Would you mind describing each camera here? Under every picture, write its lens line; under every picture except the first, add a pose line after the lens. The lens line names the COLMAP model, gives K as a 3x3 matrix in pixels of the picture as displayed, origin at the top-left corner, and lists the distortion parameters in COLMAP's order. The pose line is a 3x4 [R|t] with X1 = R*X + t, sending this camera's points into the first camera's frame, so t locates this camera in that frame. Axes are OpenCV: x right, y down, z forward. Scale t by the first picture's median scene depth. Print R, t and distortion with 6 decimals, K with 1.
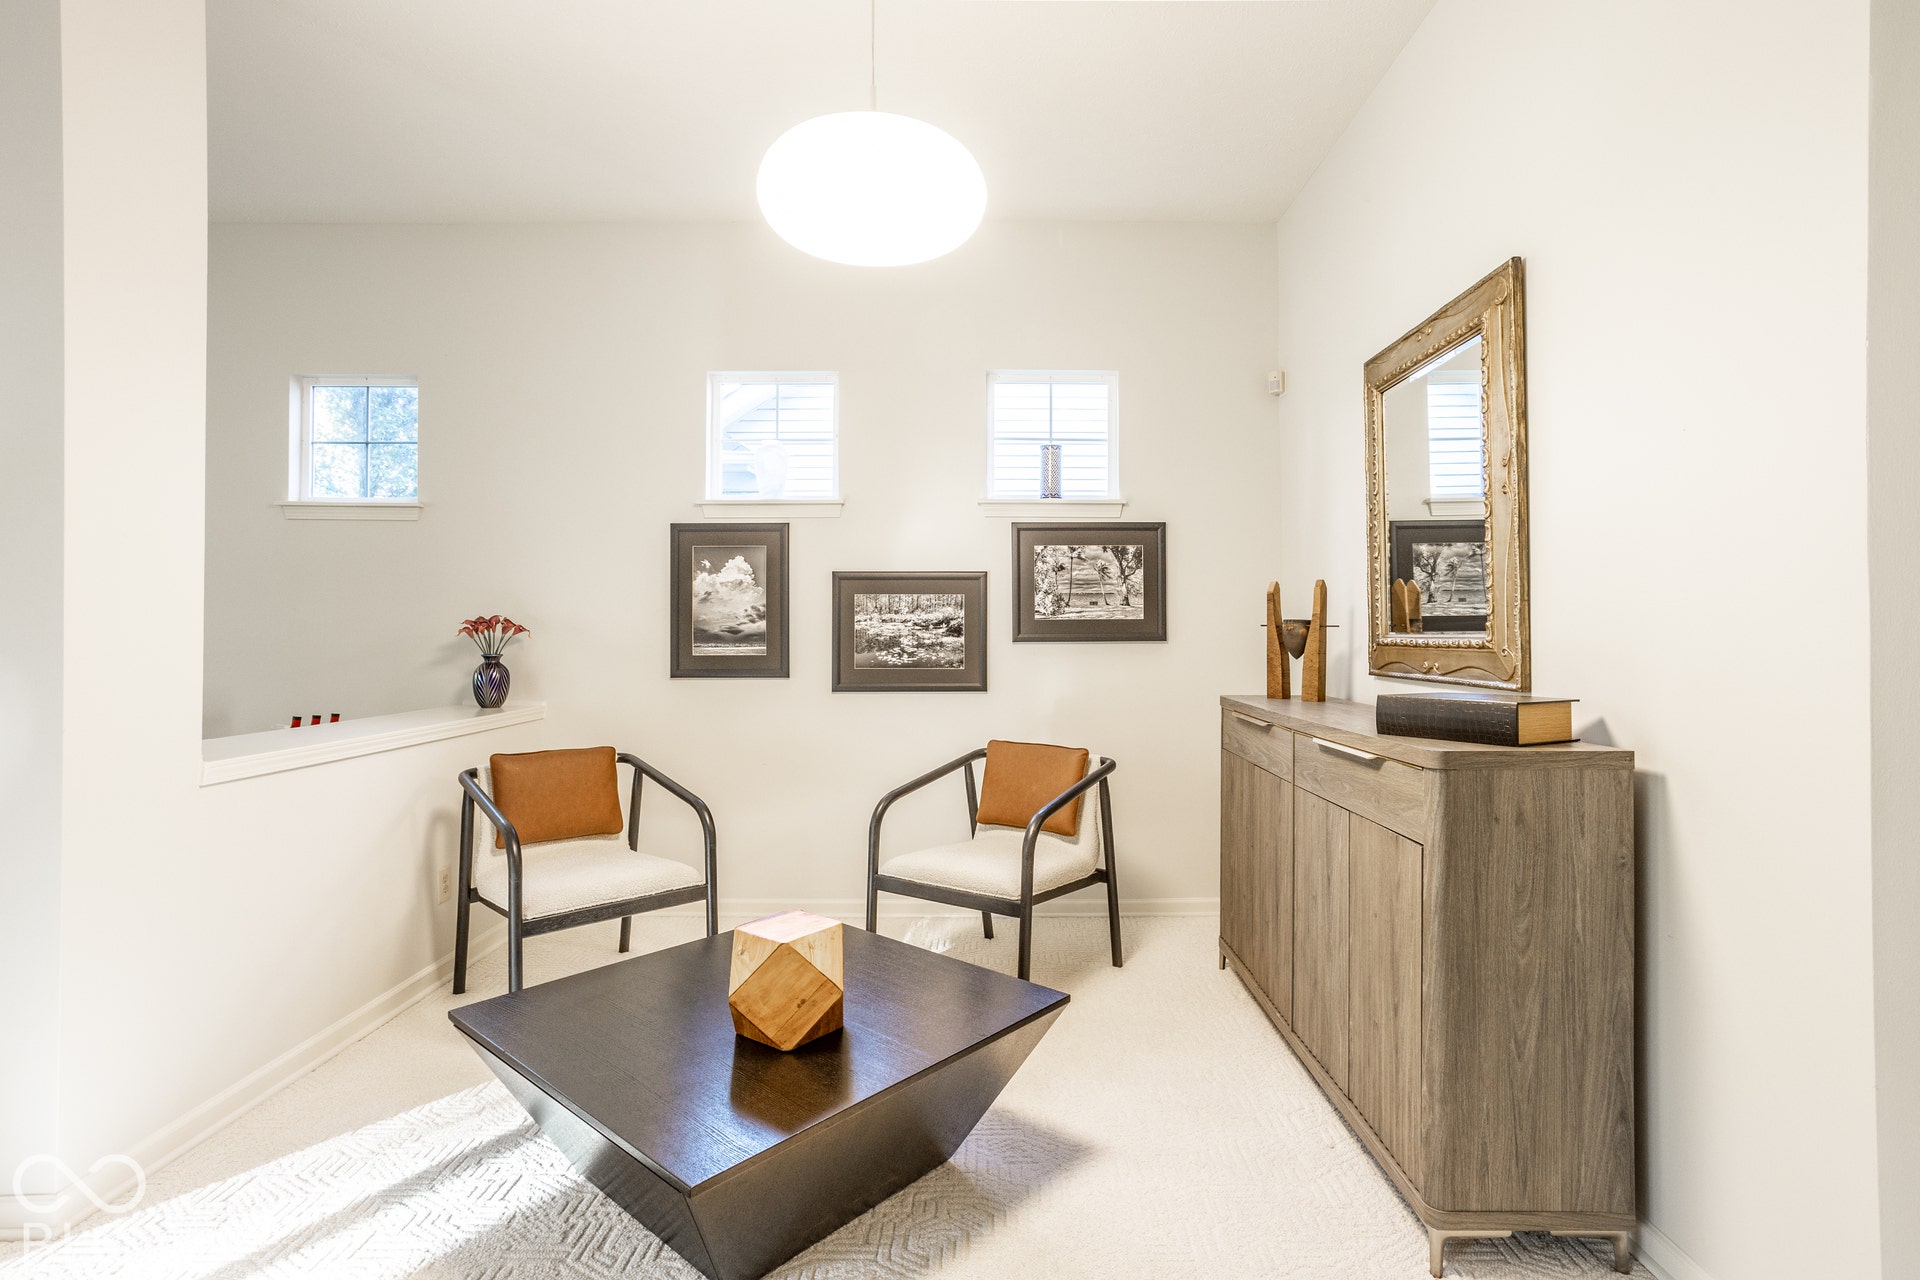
lens RADIAL K [[951.7, 0, 983.1], [0, 951.7, 610.5], [0, 0, 1]] dist [-0.041914, 0.020623]
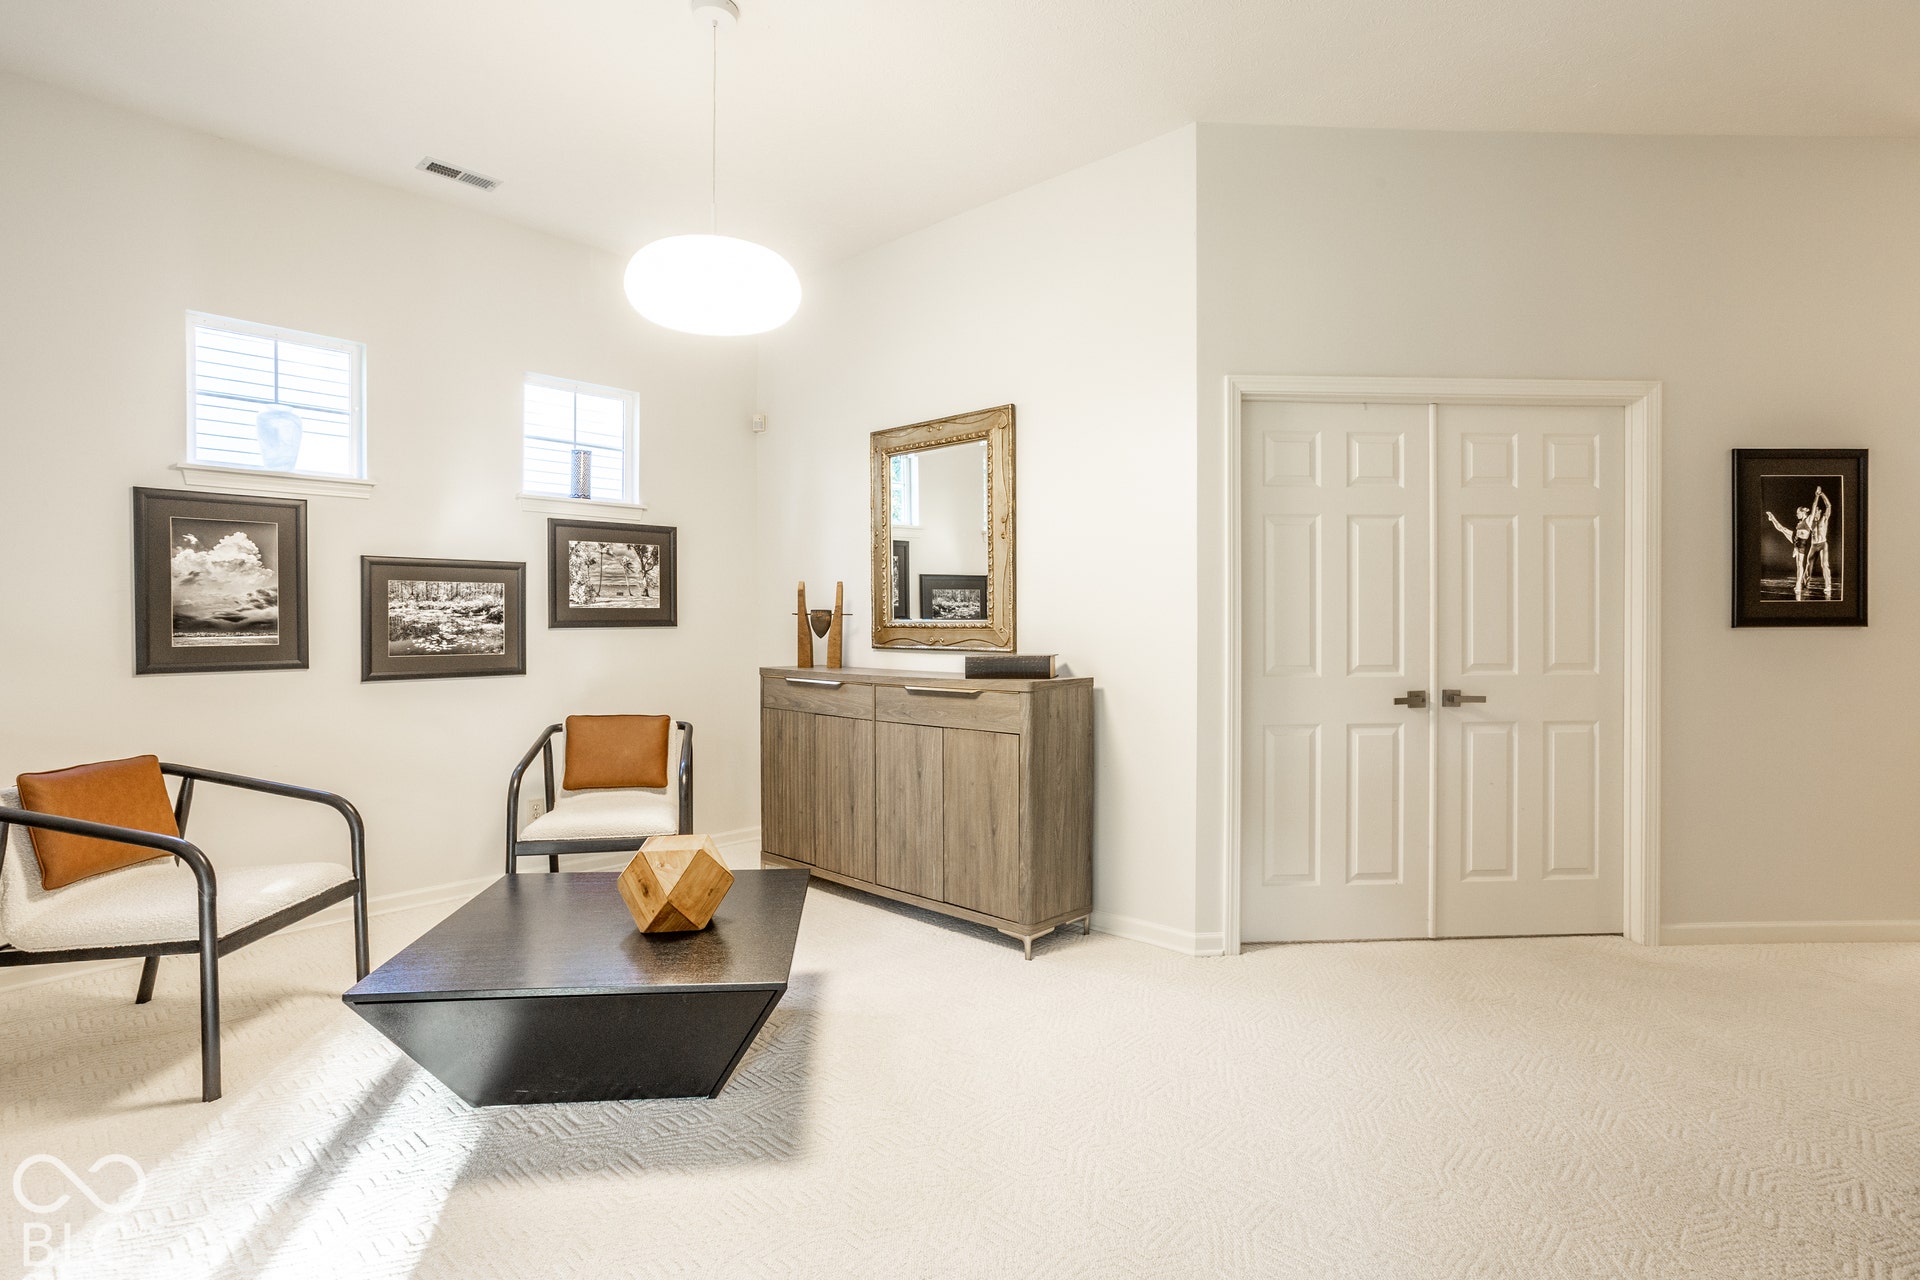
lens RADIAL K [[951.7, 0, 974.0], [0, 951.7, 632.3], [0, 0, 1]] dist [-0.041914, 0.020623]
pose [[0.680575, -0.010011, 0.732610, -0.495912], [-0.015769, 0.999475, 0.028306, -0.000474], [-0.732508, -0.030817, 0.680060, -0.100203]]
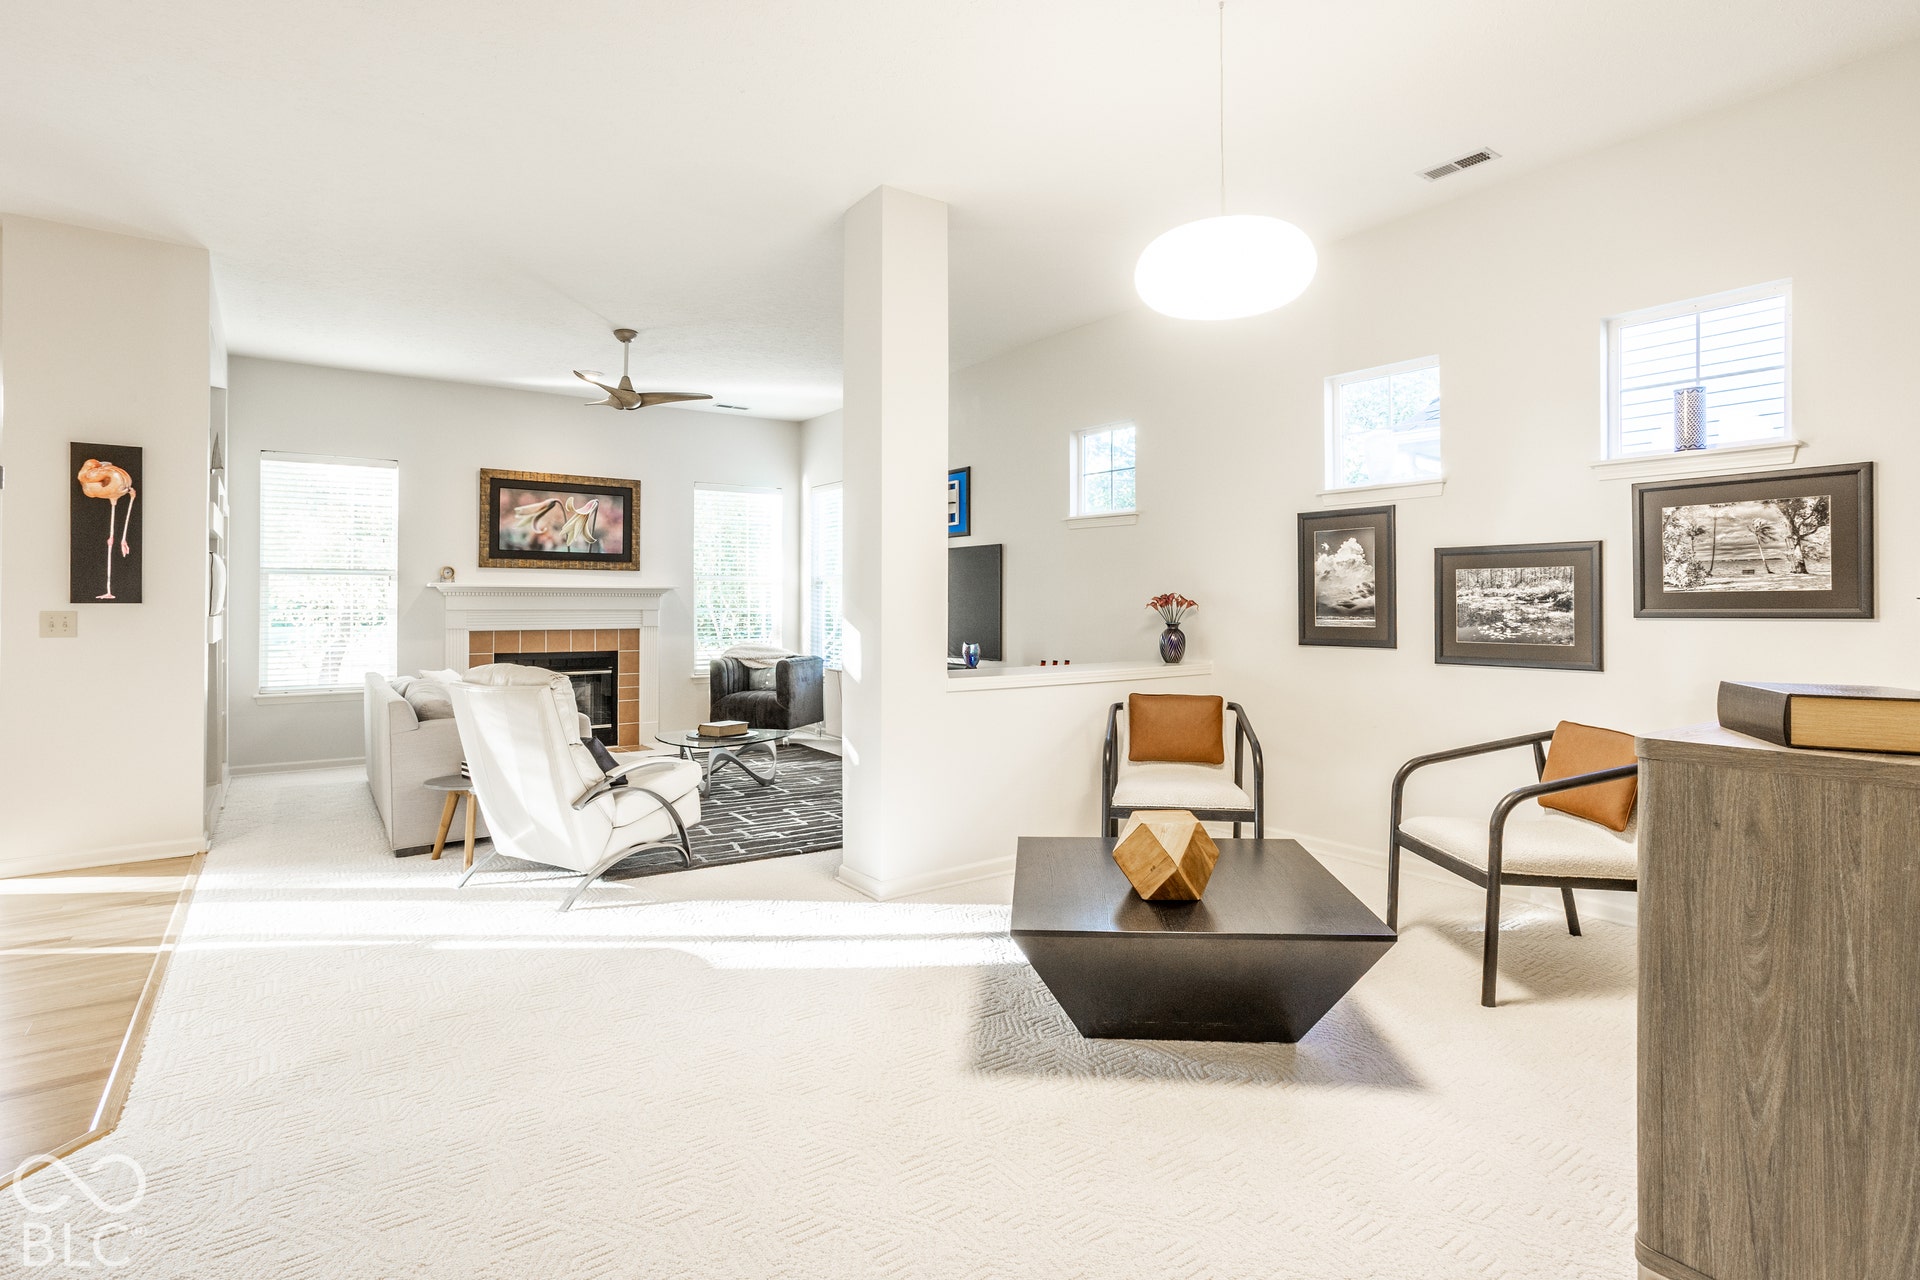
lens RADIAL K [[951.7, 0, 947.9], [0, 951.7, 598.0], [0, 0, 1]] dist [-0.041914, 0.020623]
pose [[0.576821, -0.005011, -0.816855, 0.434223], [0.015811, 0.999862, 0.005031, 0.000026], [0.816718, -0.015817, 0.576820, -0.032919]]
